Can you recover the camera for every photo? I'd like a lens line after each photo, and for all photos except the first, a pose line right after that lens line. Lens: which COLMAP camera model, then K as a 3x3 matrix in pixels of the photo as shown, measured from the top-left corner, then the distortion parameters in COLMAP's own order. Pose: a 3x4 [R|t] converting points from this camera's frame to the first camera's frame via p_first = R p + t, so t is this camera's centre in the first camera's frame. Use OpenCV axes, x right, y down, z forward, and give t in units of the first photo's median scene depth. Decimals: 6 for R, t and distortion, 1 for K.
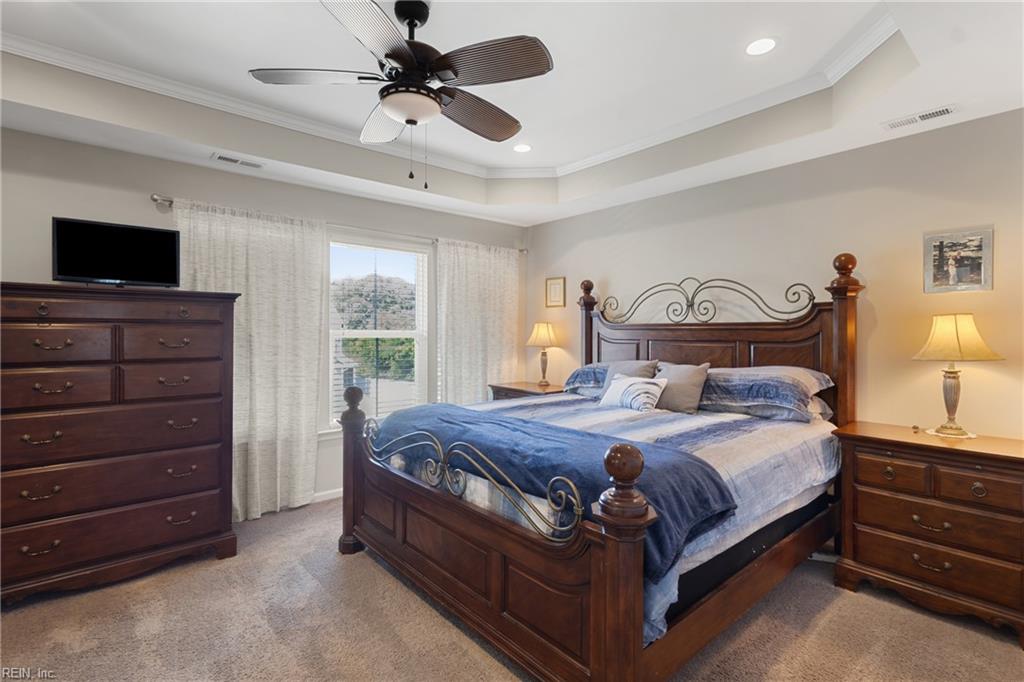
lens RADIAL K [[481.8, 0, 513.7], [0, 481.8, 335.3], [0, 0, 1]] dist [0.005787, -0.001514]
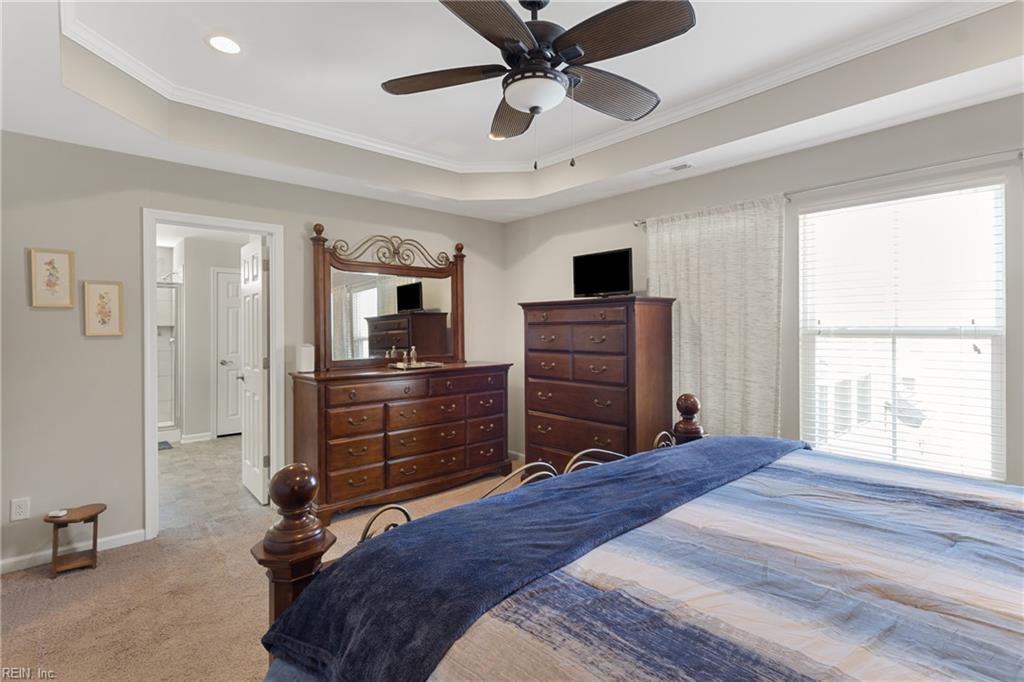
lens RADIAL K [[481.8, 0, 511.5], [0, 481.8, 336.4], [0, 0, 1]] dist [0.005787, -0.001514]
pose [[0.024002, 0.009650, -0.999665, 0.465434], [-0.004744, 0.999943, 0.009539, -0.002721], [0.999701, 0.004514, 0.024046, 0.608891]]
